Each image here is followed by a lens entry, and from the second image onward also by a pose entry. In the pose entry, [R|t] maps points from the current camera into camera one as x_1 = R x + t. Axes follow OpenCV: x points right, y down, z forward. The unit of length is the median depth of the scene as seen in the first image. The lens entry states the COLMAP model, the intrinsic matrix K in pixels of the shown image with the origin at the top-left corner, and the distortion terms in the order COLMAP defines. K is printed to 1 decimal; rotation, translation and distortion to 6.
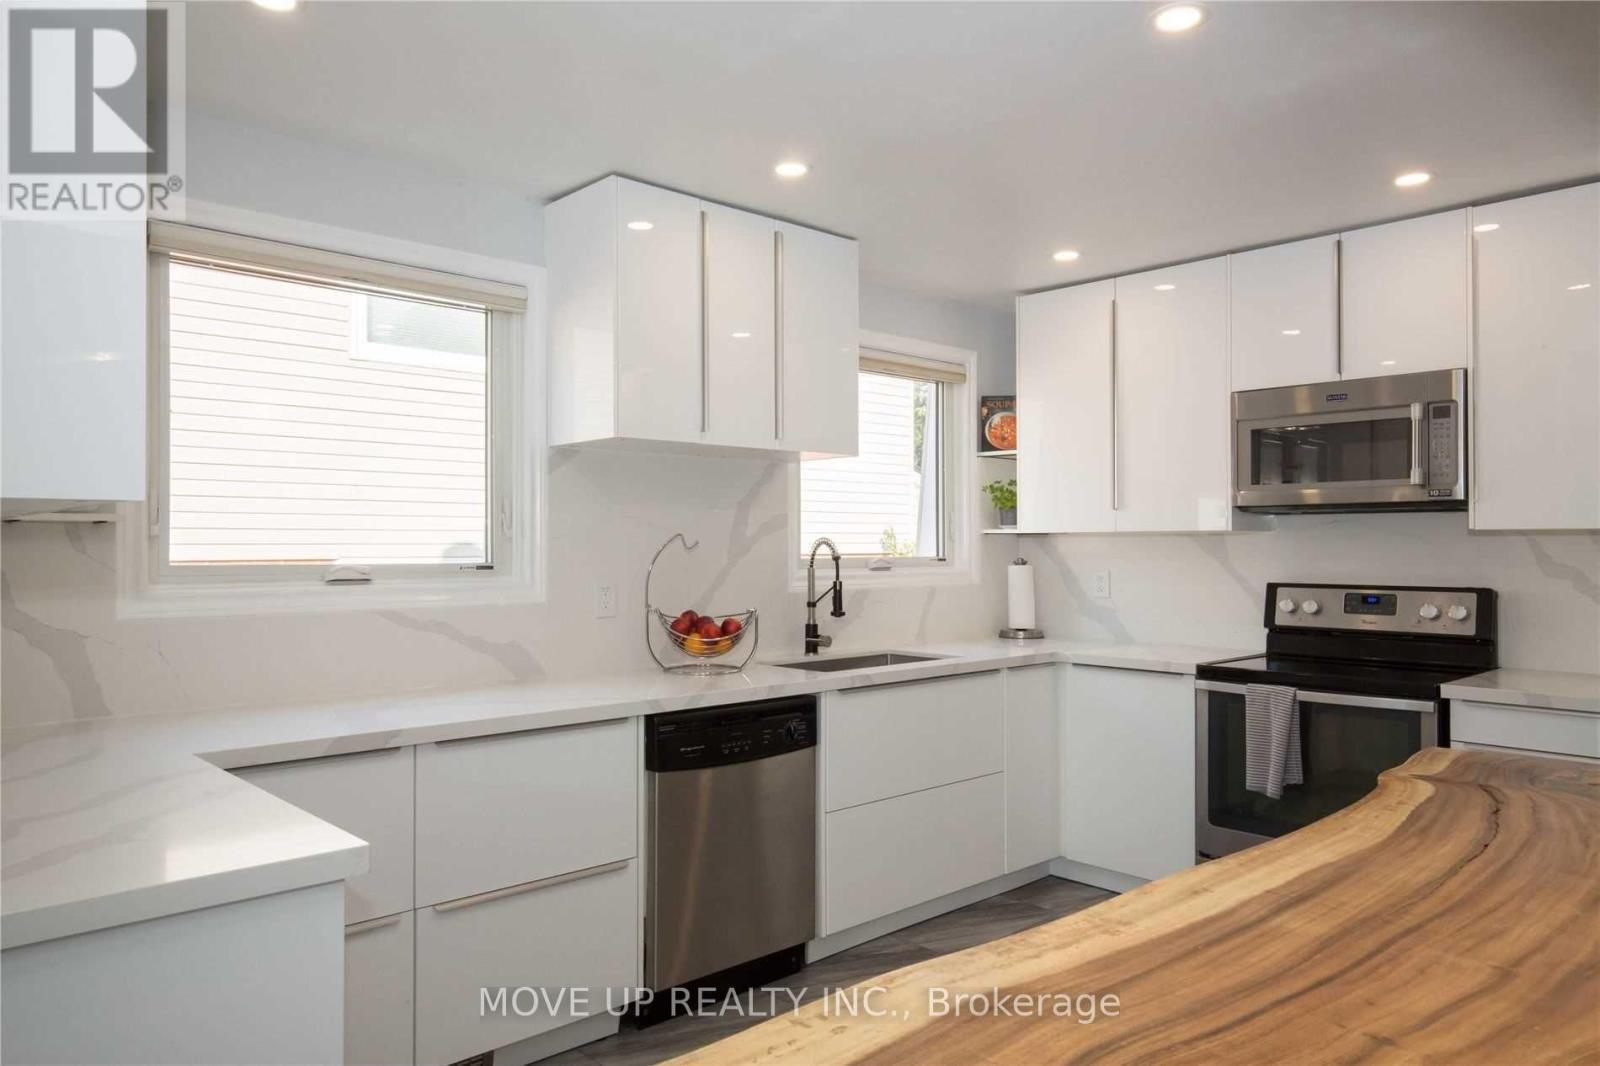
lens RADIAL K [[1079.1, 0, 800.0], [0, 1079.1, 533.0], [0, 0, 1]] dist [-0.004266, 0.000788]
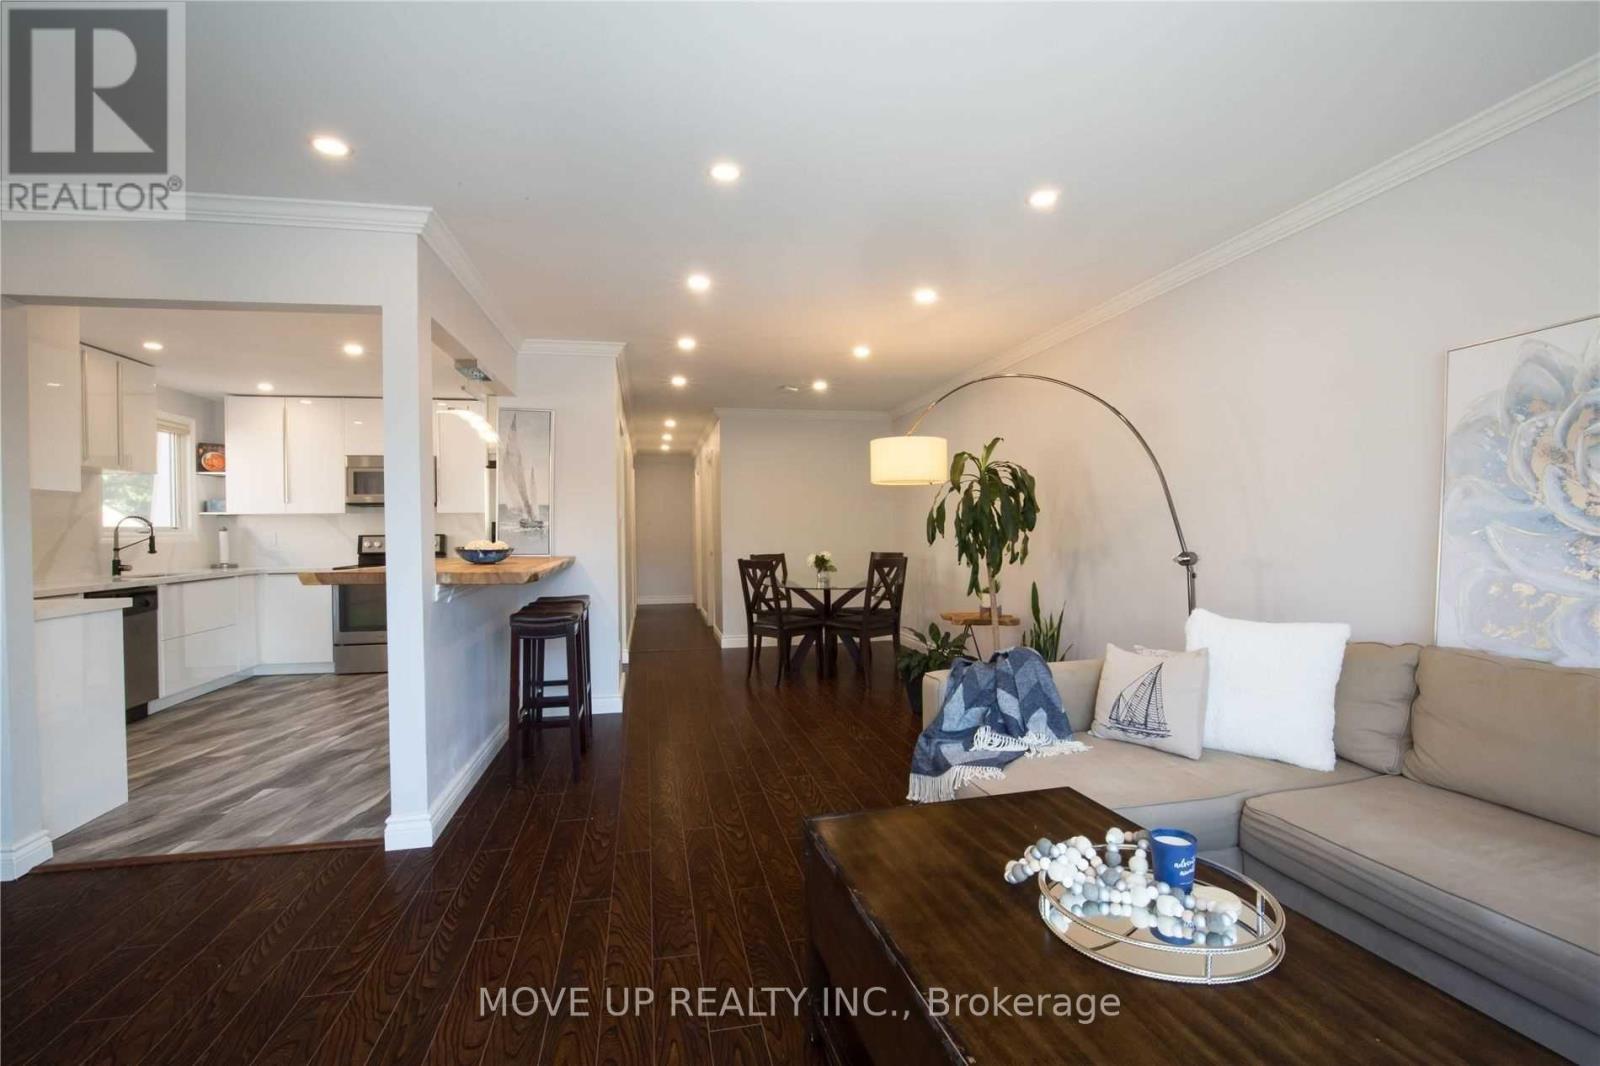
lens RADIAL K [[734.1, 0, 800.0], [0, 734.1, 533.0], [0, 0, 1]] dist [-0.038177, 0.008235]
pose [[0.521596, -0.010789, 0.853124, -0.455783], [0.004163, 0.999940, 0.010101, 0.030864], [-0.853182, -0.001717, 0.521610, -0.720358]]
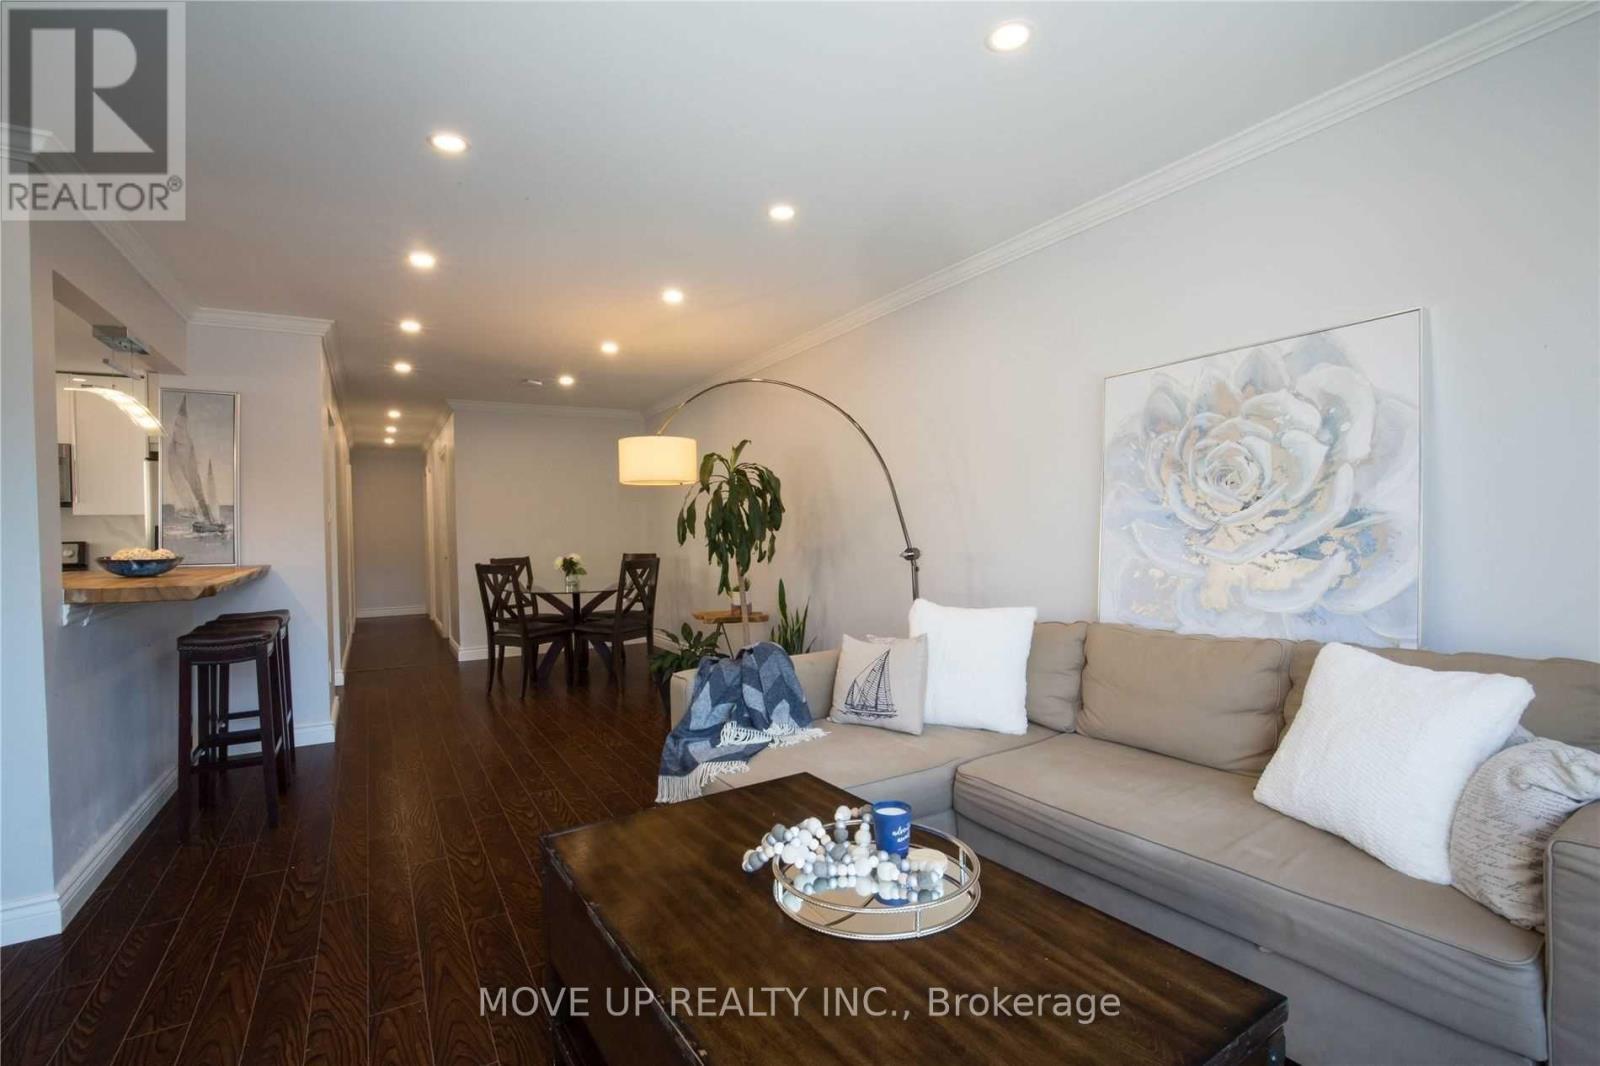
lens RADIAL K [[734.1, 0, 800.0], [0, 734.1, 533.0], [0, 0, 1]] dist [-0.038177, 0.008235]
pose [[0.219098, -0.014295, 0.975598, -0.450669], [0.011837, 0.999858, 0.011992, 0.031198], [-0.975631, 0.008921, 0.219236, -0.731587]]
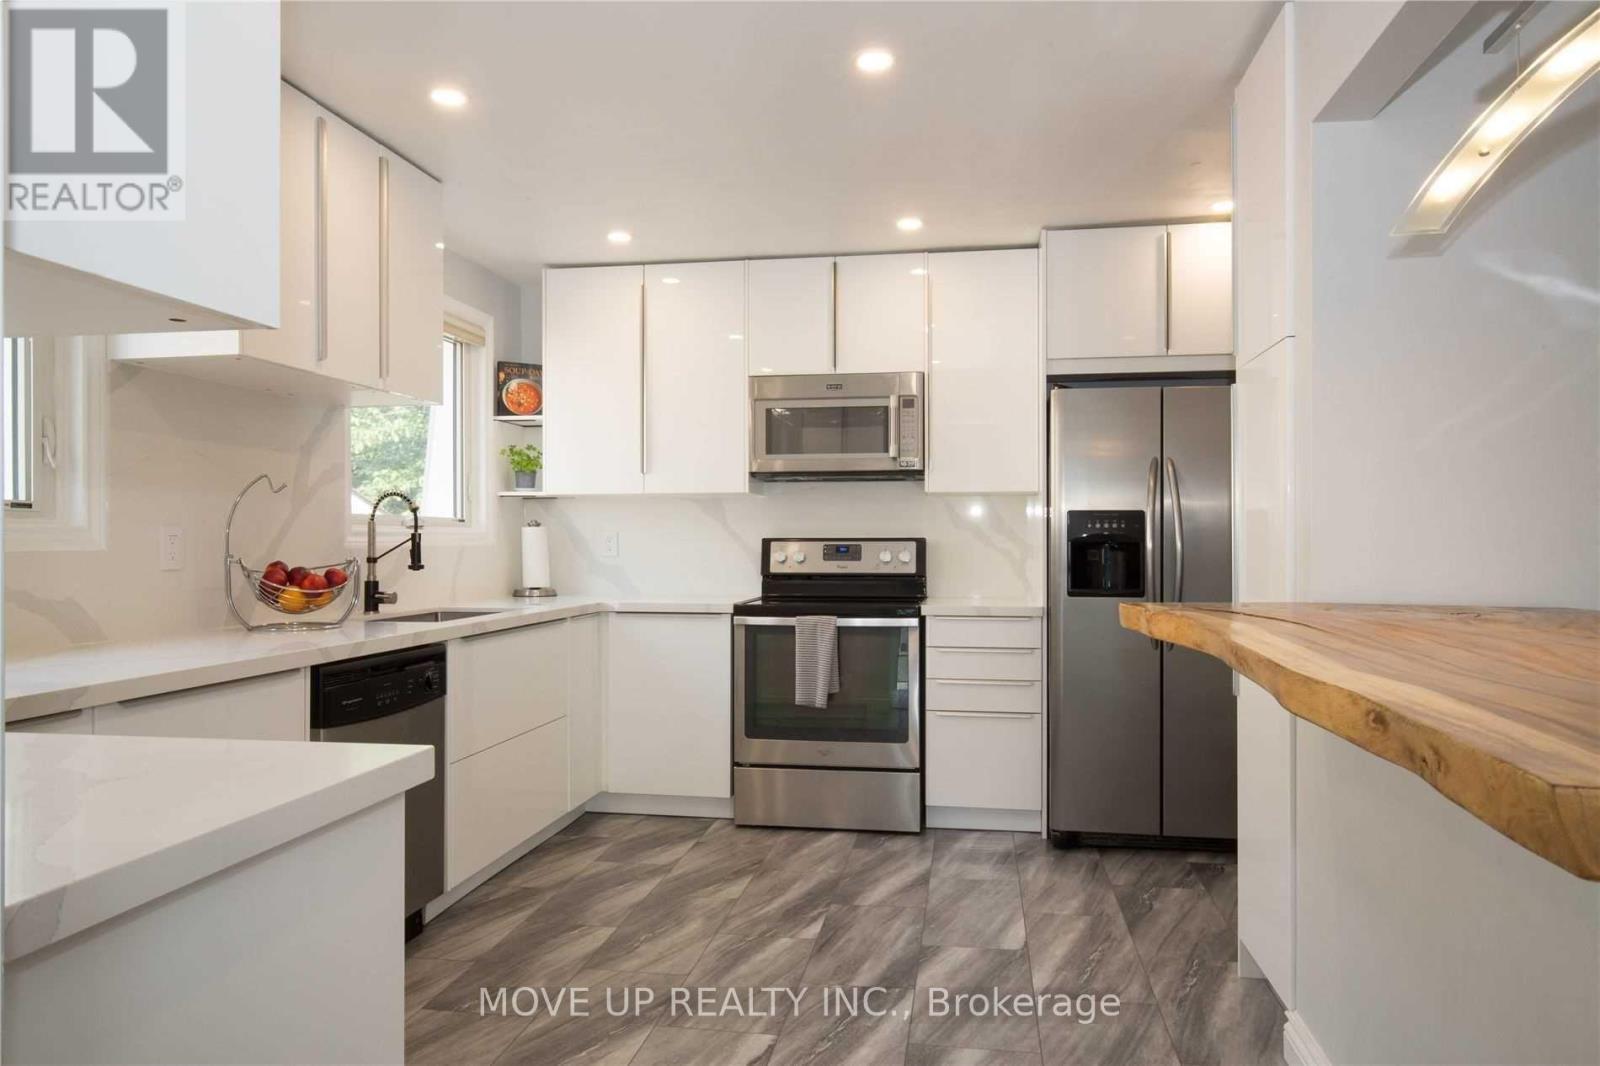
lens RADIAL K [[1051.0, 0, 800.0], [0, 1051.0, 533.0], [0, 0, 1]] dist [0.008063, 0.000650]
pose [[0.794819, 0.003540, 0.606836, -0.262932], [-0.006015, 0.999980, 0.002044, 0.040376], [-0.606817, -0.005275, 0.794824, 0.044186]]
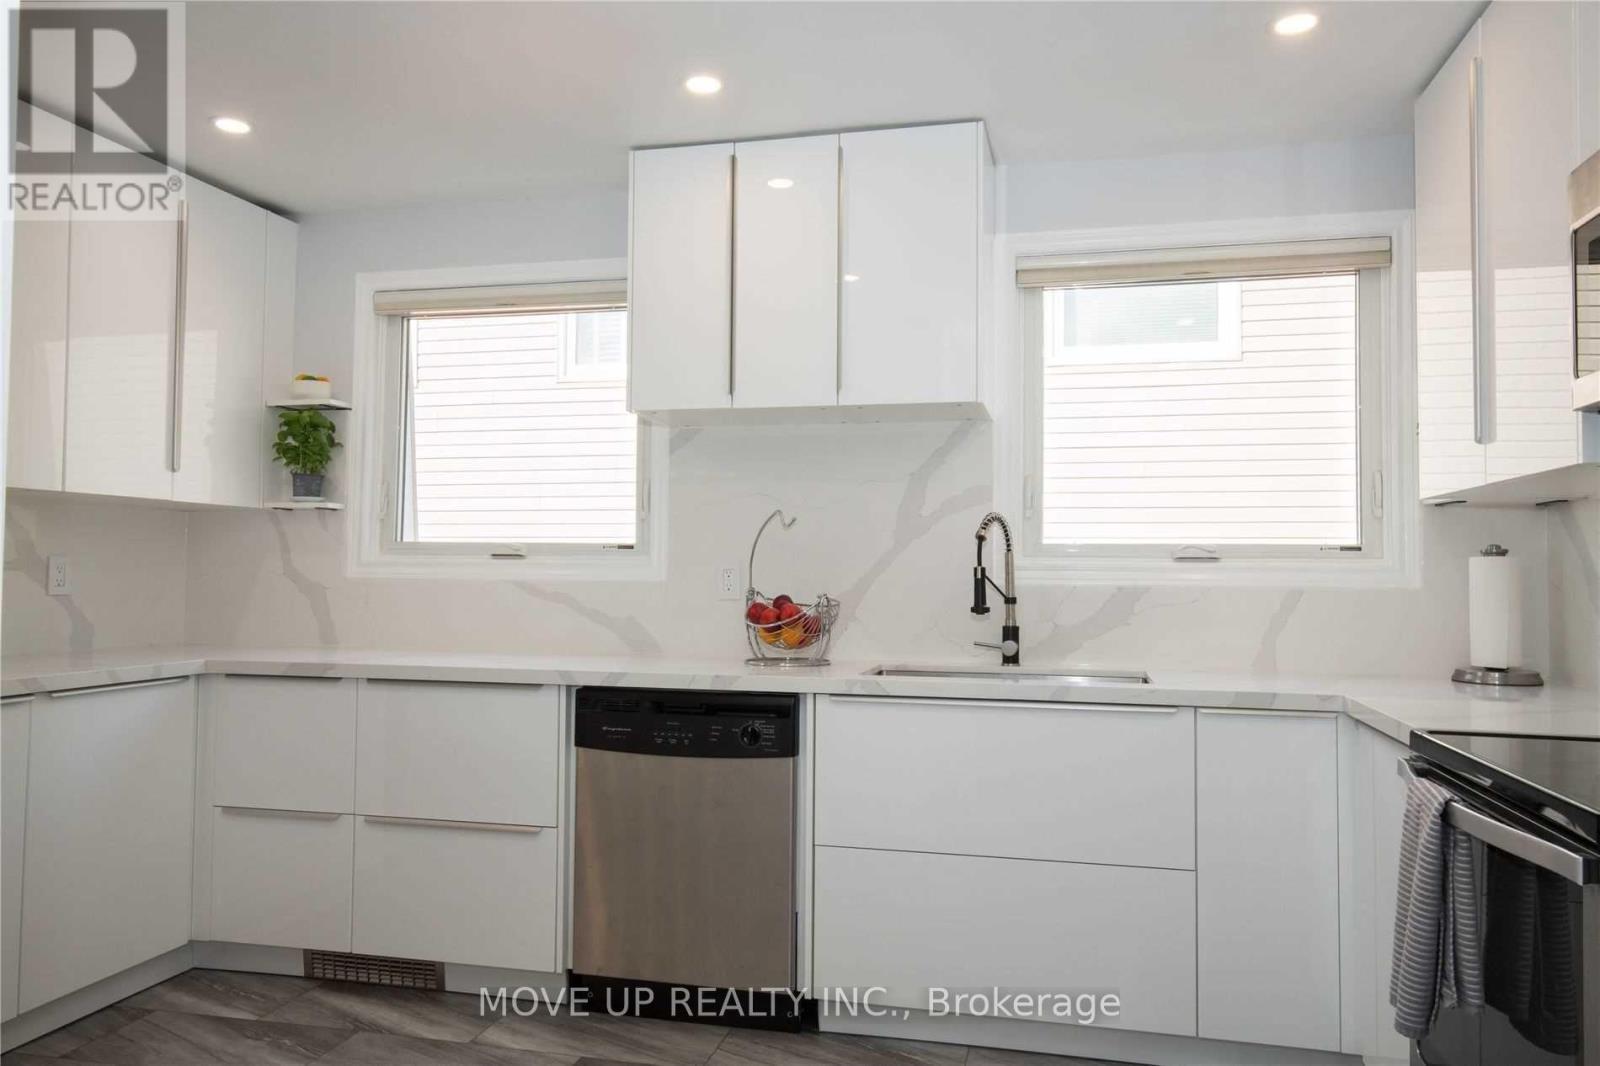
lens RADIAL K [[1135.9, 0, 800.0], [0, 1135.9, 533.0], [0, 0, 1]] dist [0.003650, 0.001966]
pose [[0.552007, -0.023972, -0.833495, 0.635339], [0.000263, 0.999592, -0.028574, 0.043261], [0.833839, 0.015554, 0.551788, 0.448008]]
